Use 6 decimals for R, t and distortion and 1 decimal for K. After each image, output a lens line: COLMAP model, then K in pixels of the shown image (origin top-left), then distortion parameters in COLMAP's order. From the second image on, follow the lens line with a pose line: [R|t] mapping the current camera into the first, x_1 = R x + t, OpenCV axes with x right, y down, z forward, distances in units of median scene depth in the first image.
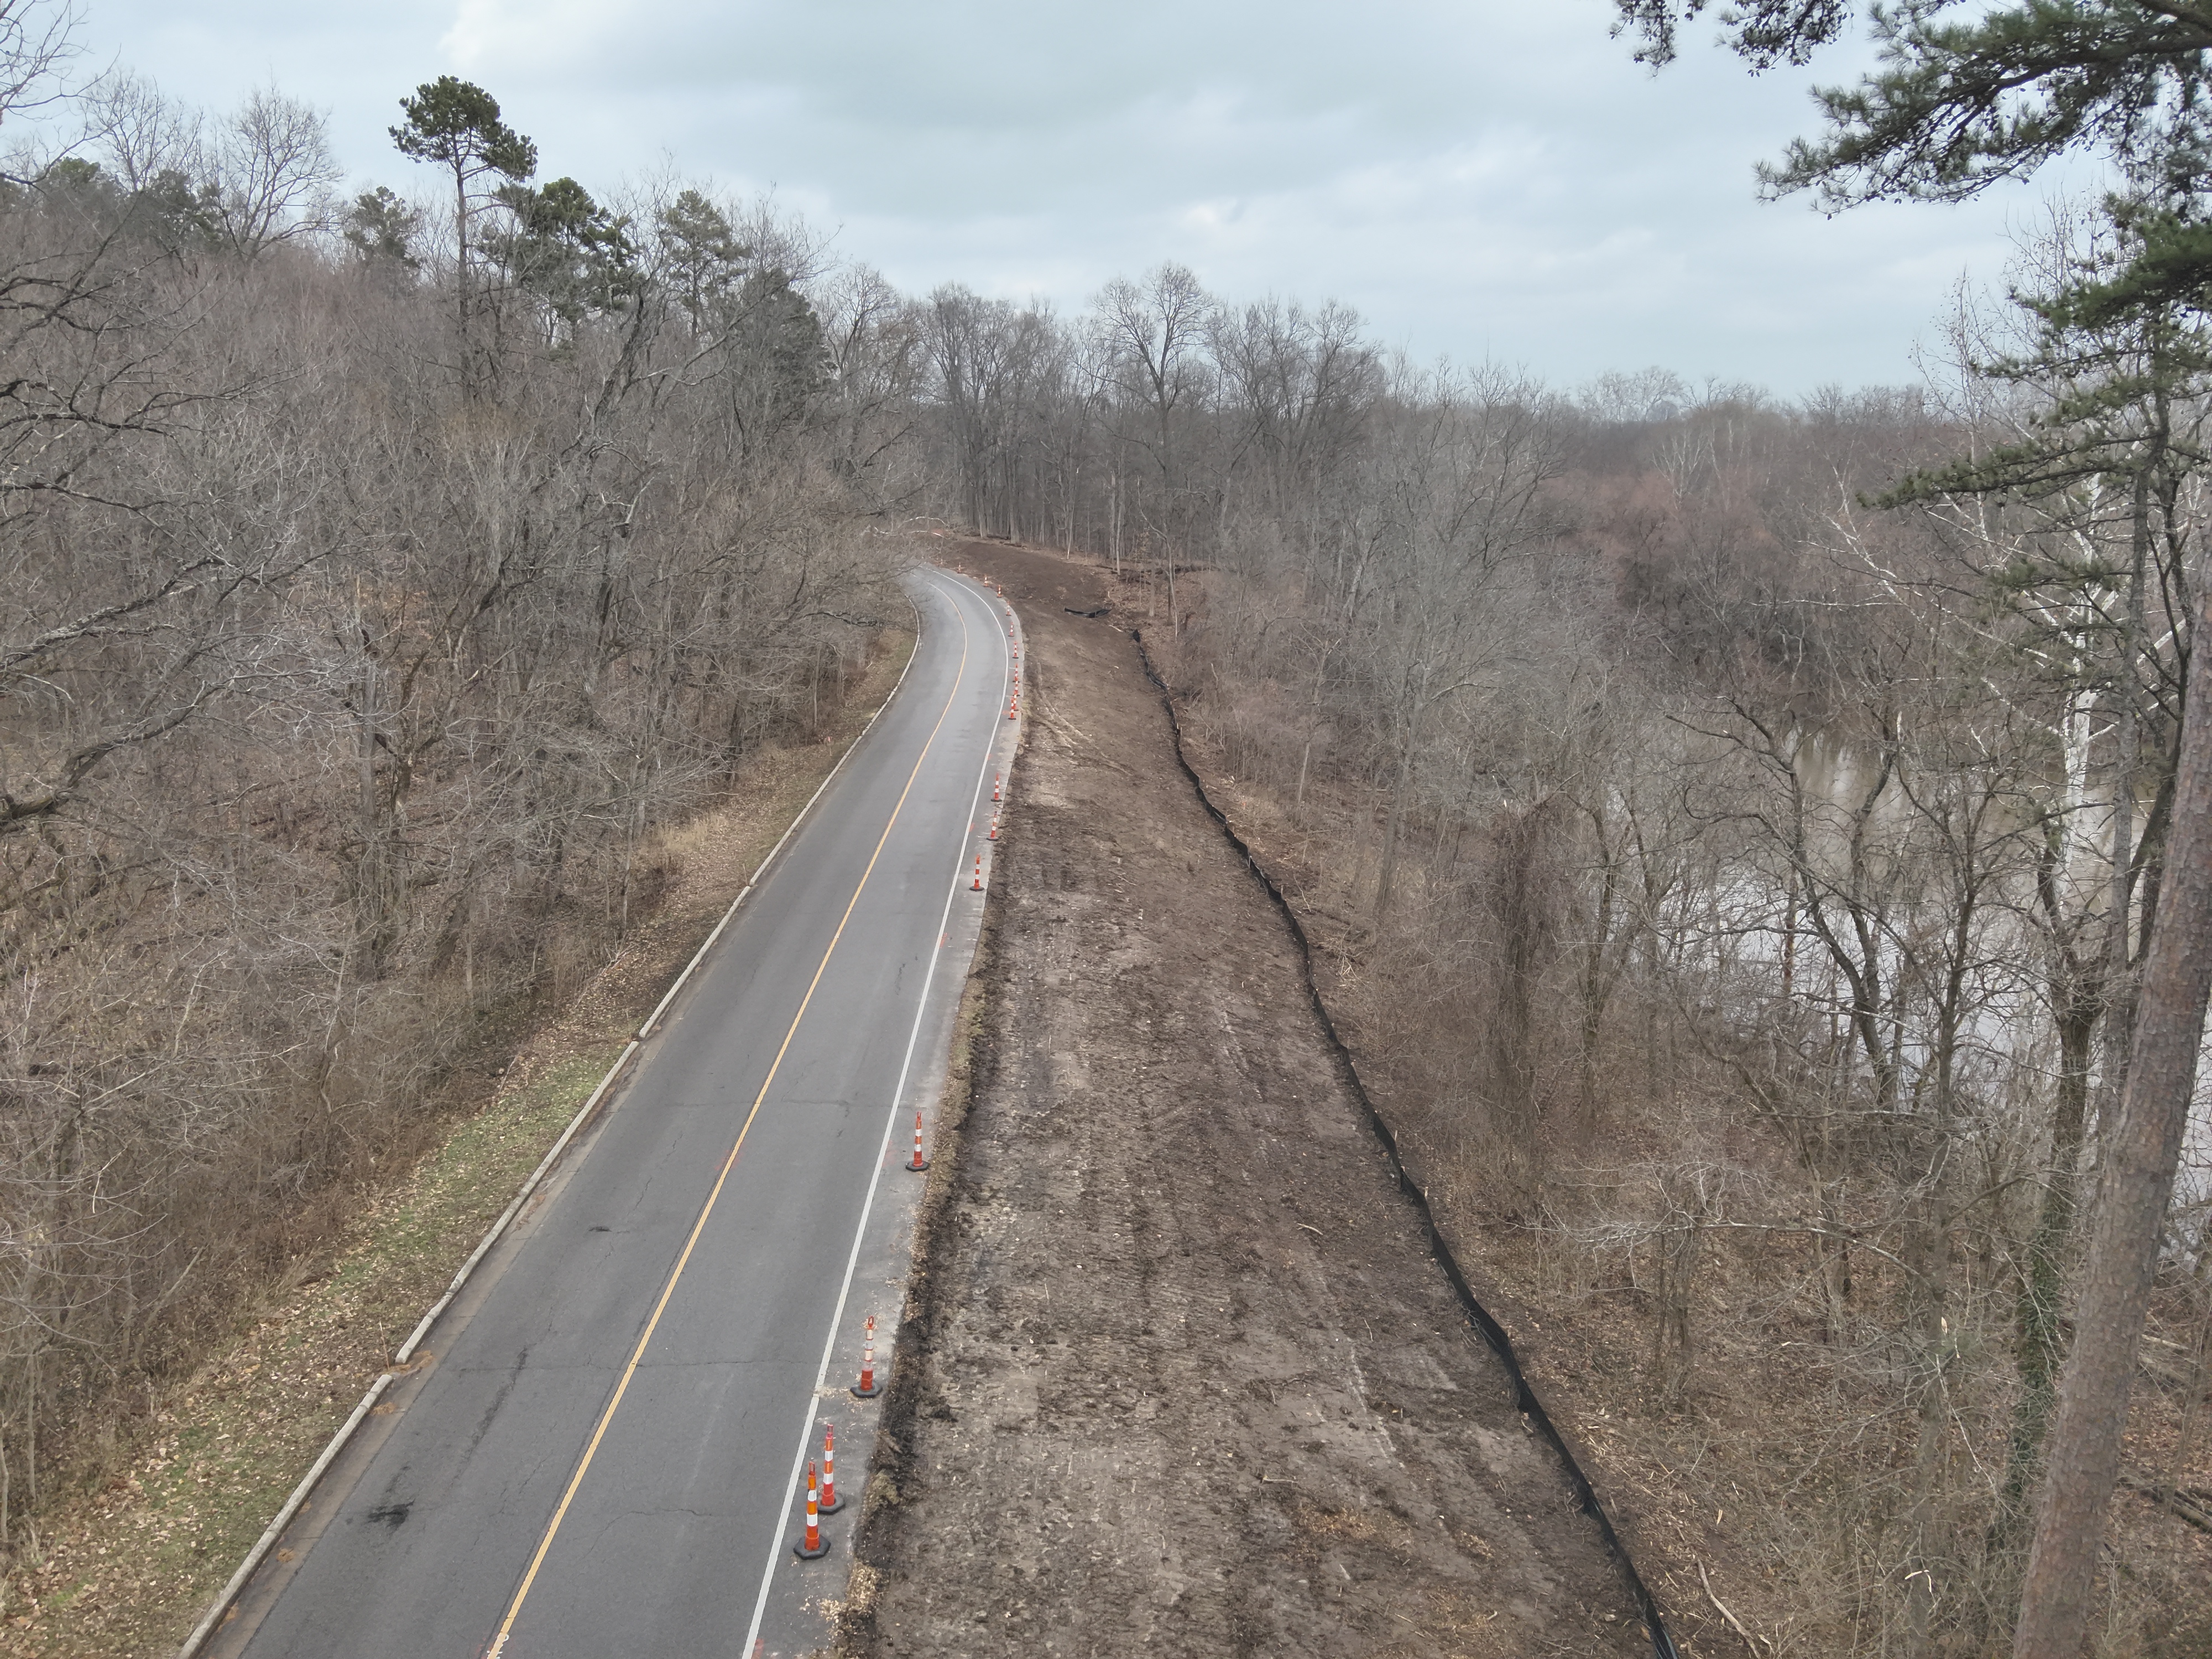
lens RADIAL K [[1564.1, 0, 1105.0], [0, 1564.1, 811.2], [0, 0, 1]] dist [0.072233, -0.206485]
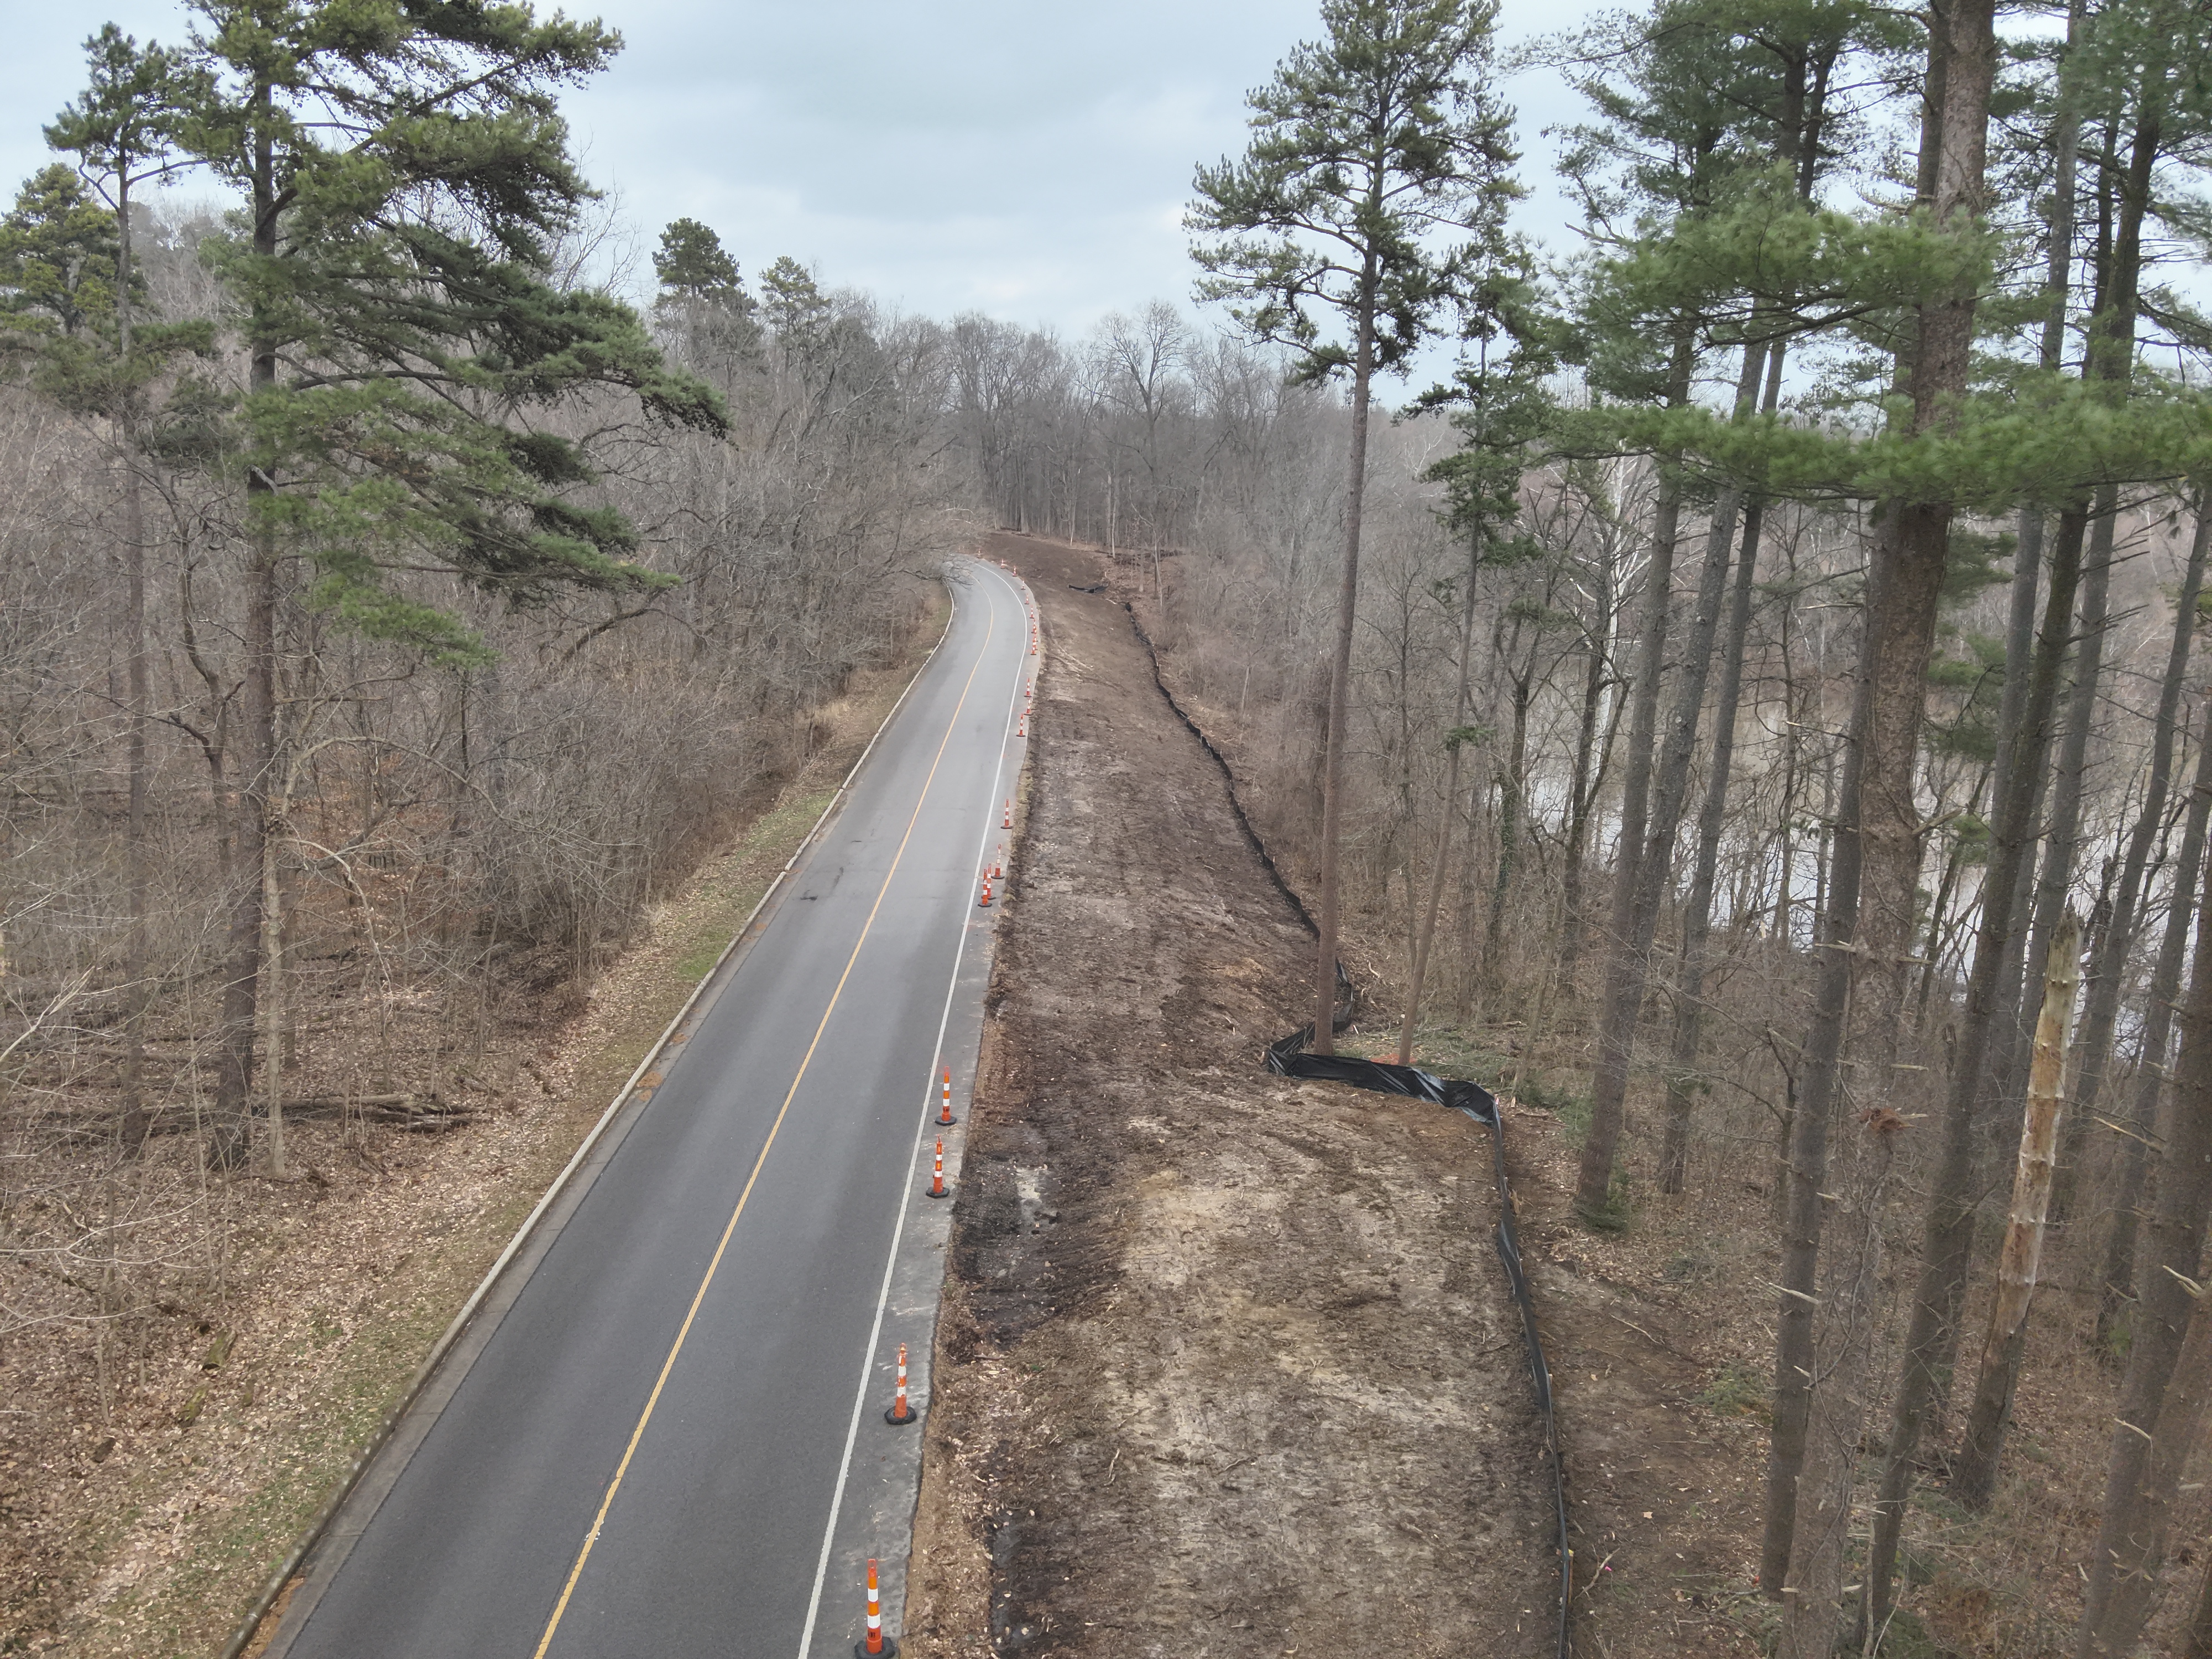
lens RADIAL K [[1547.9, 0, 1106.7], [0, 1547.9, 838.8], [0, 0, 1]] dist [0.049145, -0.152237]
pose [[0.999997, -0.000700, 0.002546, 0.000508], [0.000651, 0.999818, 0.019049, 0.124296], [-0.002559, -0.019047, 0.999815, -0.570418]]
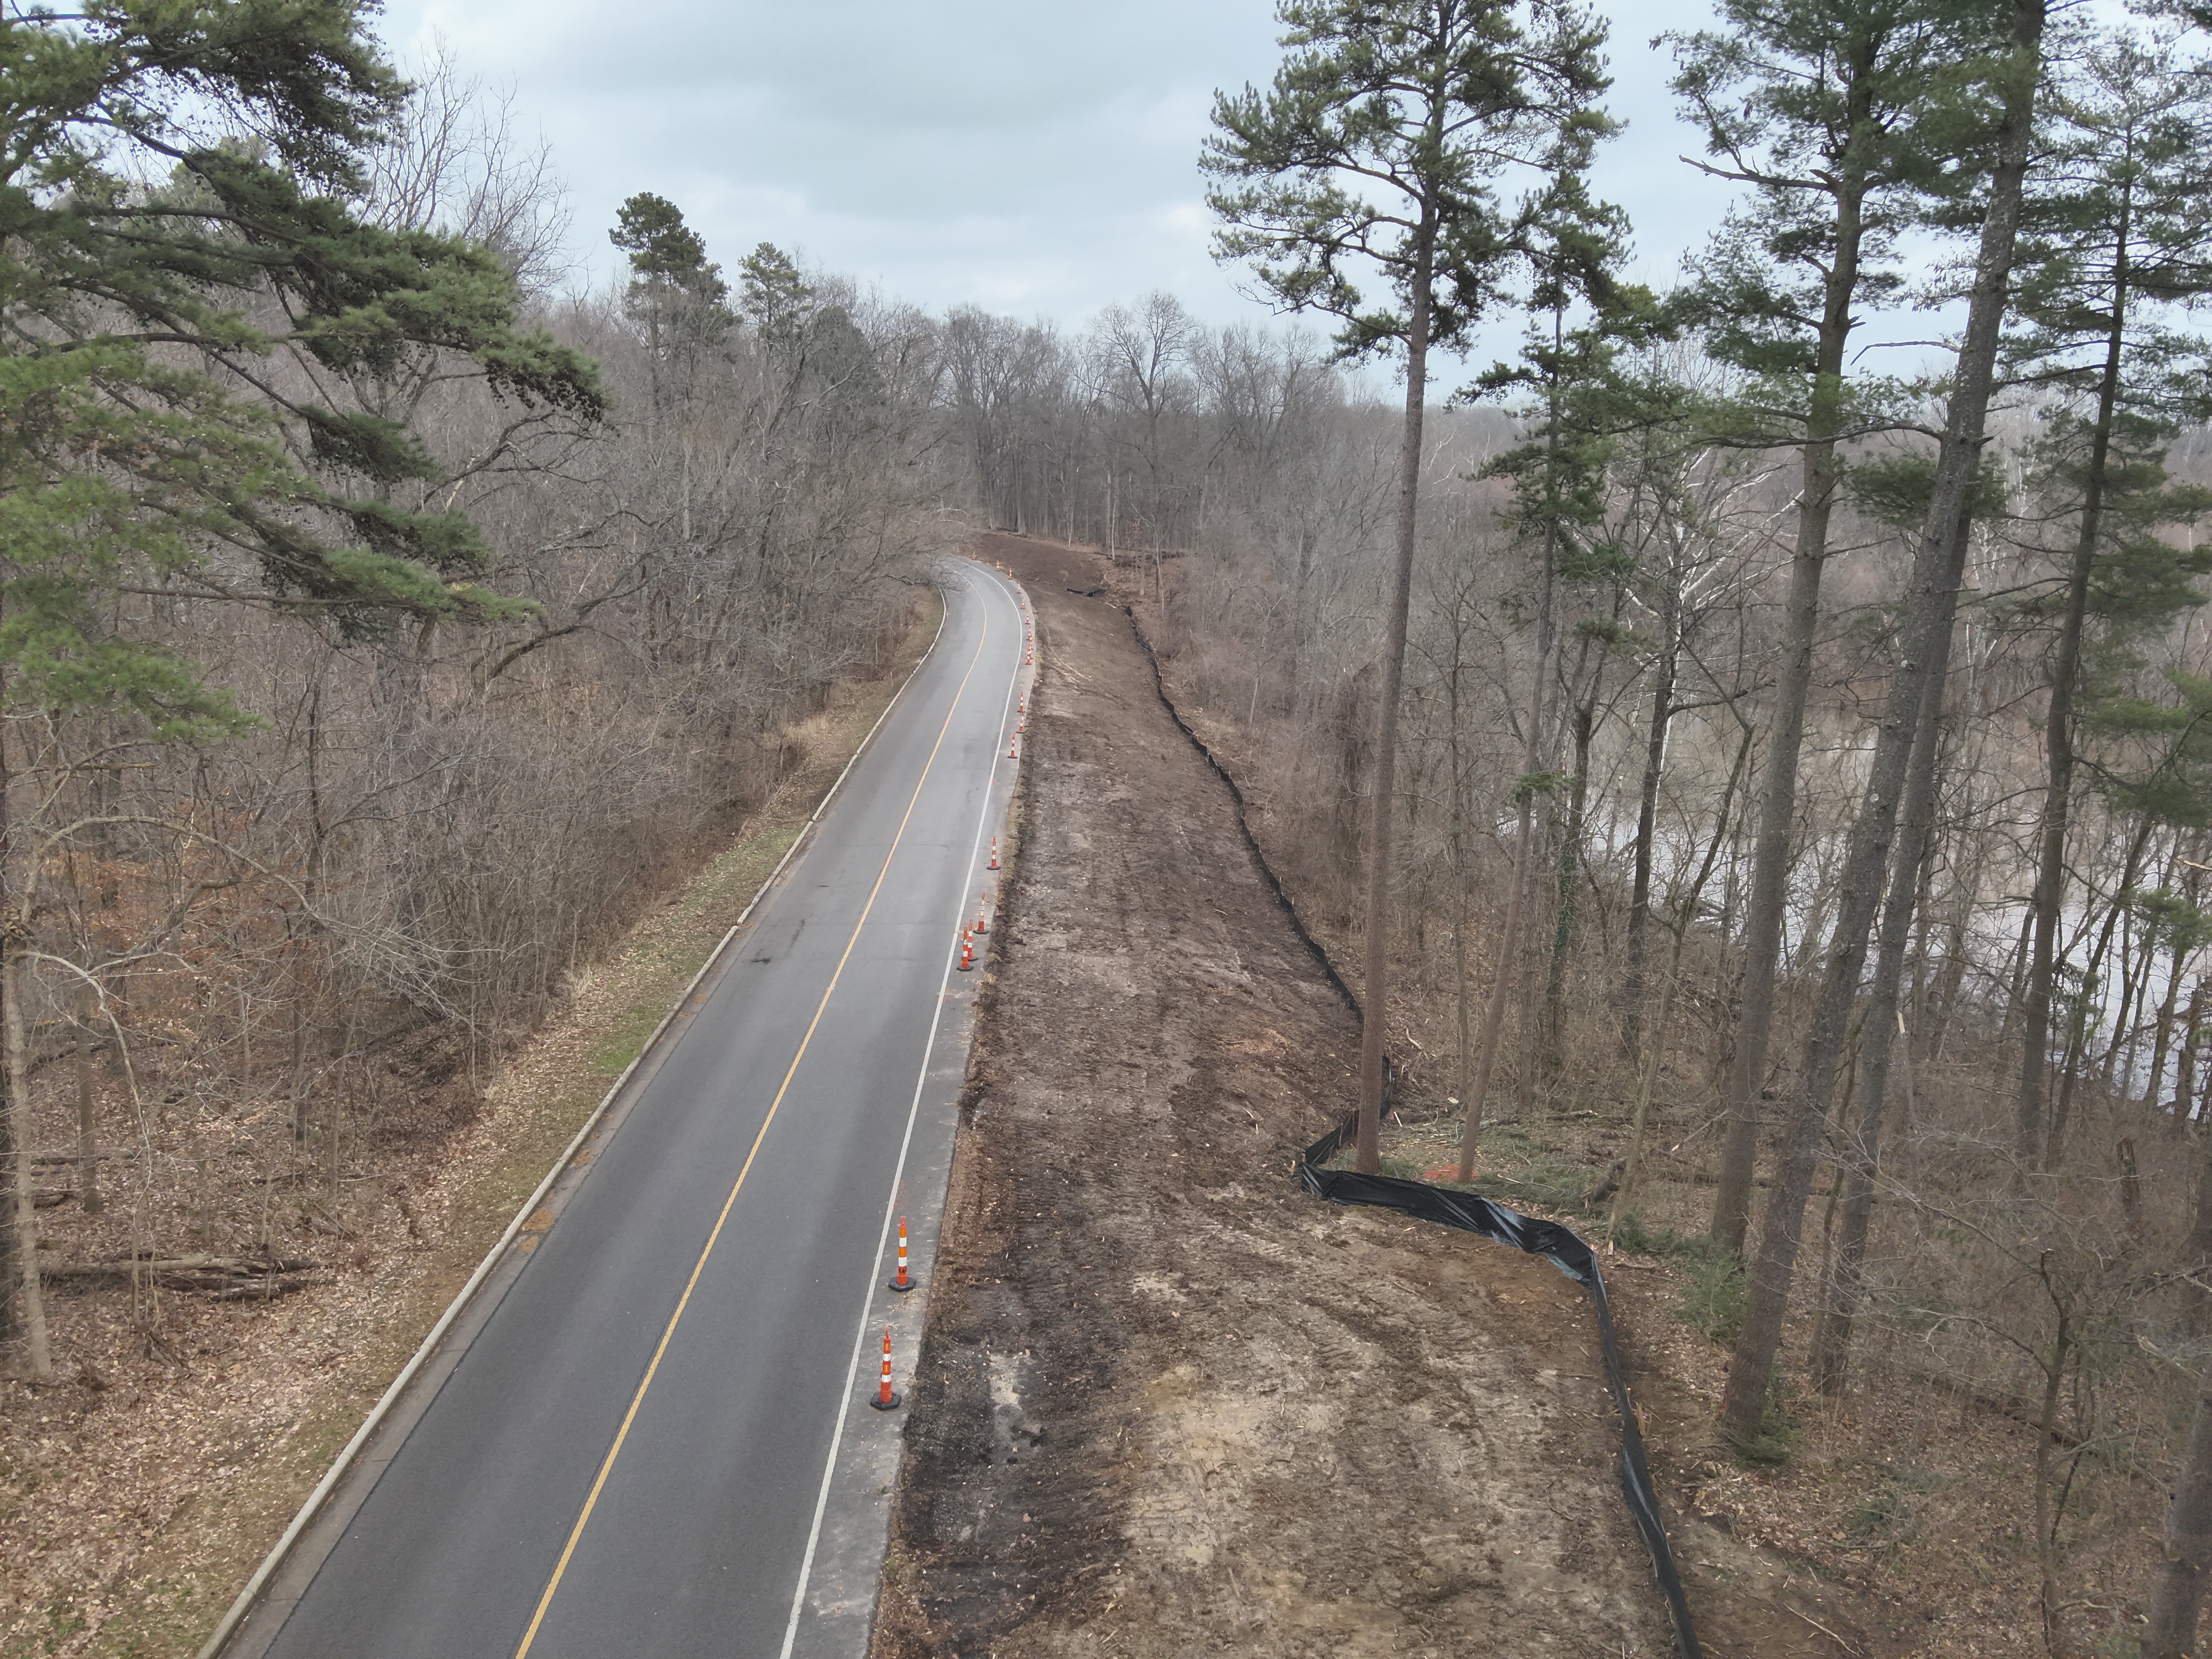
lens RADIAL K [[1554.3, 0, 1106.0], [0, 1554.3, 829.5], [0, 0, 1]] dist [0.051948, -0.149680]
pose [[0.999997, -0.000631, 0.002403, 0.000956], [0.000600, 0.999918, 0.012824, 0.098388], [-0.002411, -0.012822, 0.999915, -0.443502]]
